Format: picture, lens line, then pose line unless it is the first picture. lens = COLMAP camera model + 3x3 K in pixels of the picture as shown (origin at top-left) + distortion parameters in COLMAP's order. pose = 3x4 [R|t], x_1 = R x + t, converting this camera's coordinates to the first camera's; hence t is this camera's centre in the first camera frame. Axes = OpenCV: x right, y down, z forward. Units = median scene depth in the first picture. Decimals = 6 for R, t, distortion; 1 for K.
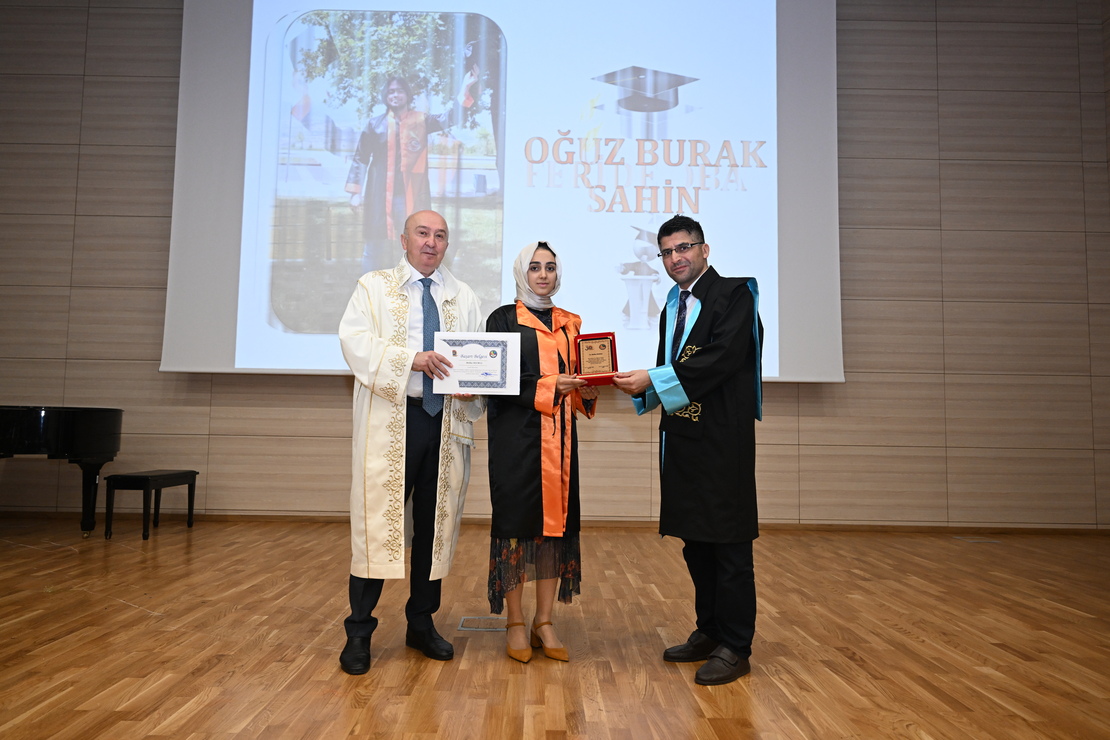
lens RADIAL K [[750.4, 0, 546.0], [0, 750.4, 373.2], [0, 0, 1]] dist [0.000220, -0.003294]
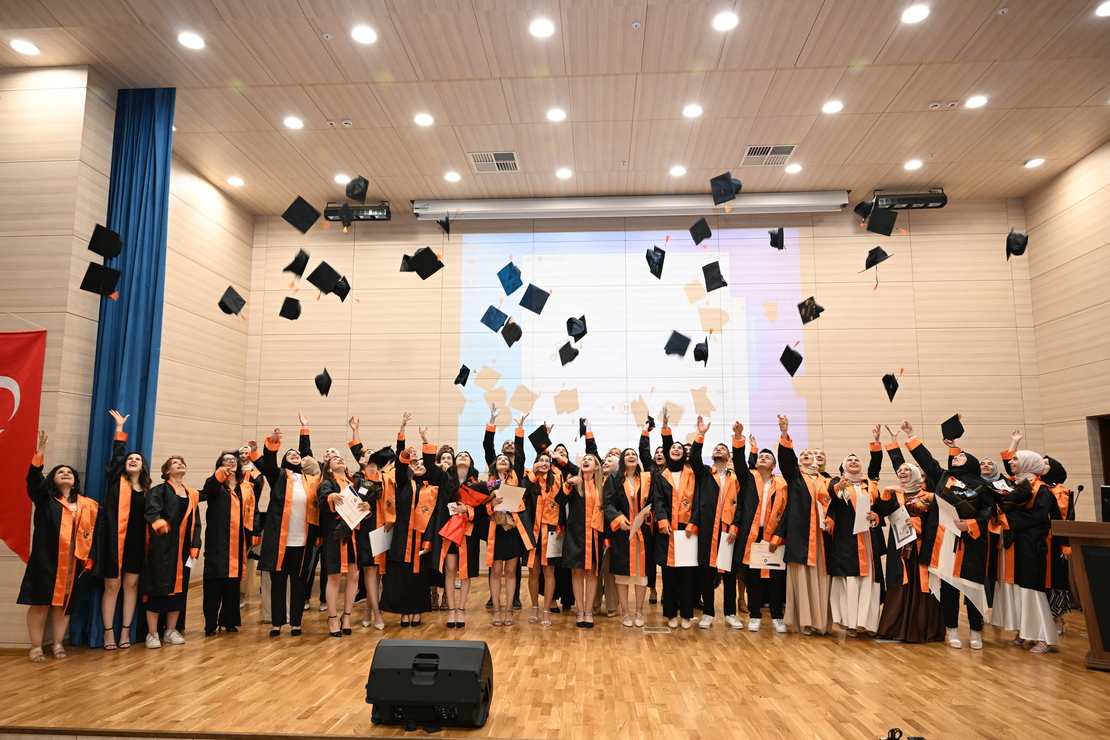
lens RADIAL K [[750.4, 0, 546.0], [0, 750.4, 373.2], [0, 0, 1]] dist [0.000220, -0.003294]
pose [[0.997333, -0.023151, -0.069220, -0.110920], [0.018564, 0.997634, -0.066197, -0.114912], [0.070589, 0.064735, 0.995403, -0.545008]]
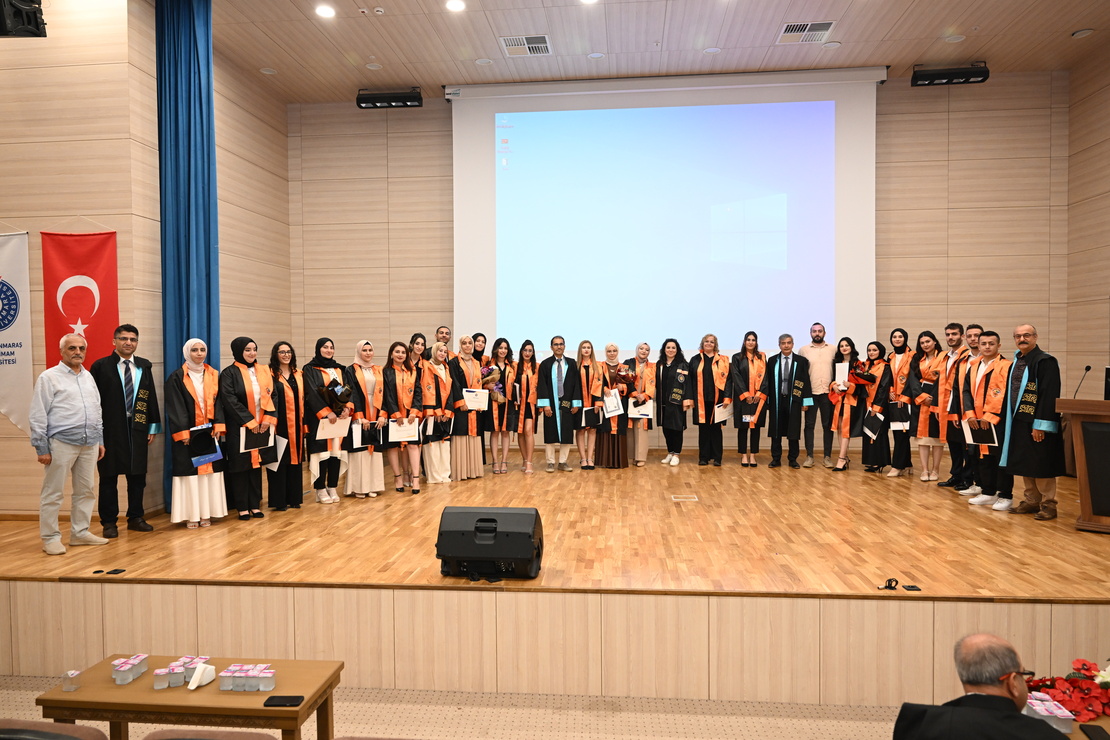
lens RADIAL K [[752.1, 0, 548.9], [0, 752.1, 369.8], [0, 0, 1]] dist [-0.001781, 0.001707]
pose [[0.994216, -0.021541, -0.105218, -0.119563], [0.031334, 0.995236, 0.092326, -0.132925], [0.102728, -0.095089, 0.990154, -0.614185]]
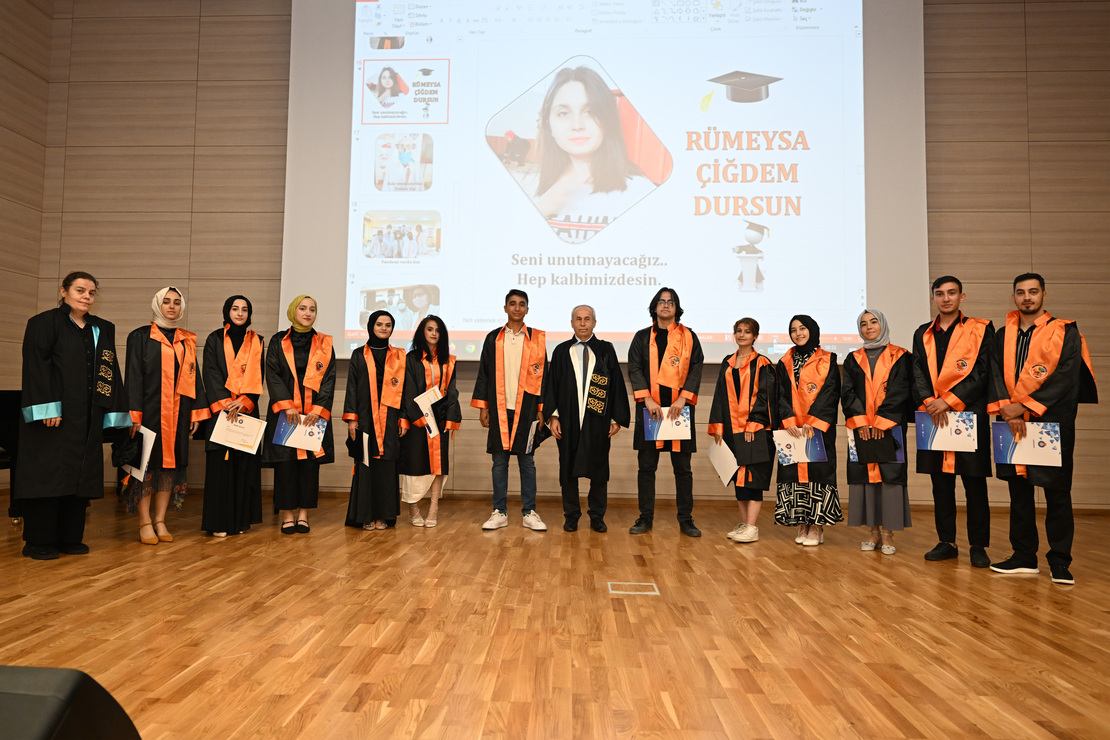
lens RADIAL K [[784.1, 0, 524.9], [0, 784.1, 354.8], [0, 0, 1]] dist [0.001311, -0.005494]
pose [[0.997845, -0.005483, -0.065387, -0.081953], [0.006091, 0.999940, 0.009099, -0.014202], [0.065333, -0.009477, 0.997819, -0.092453]]
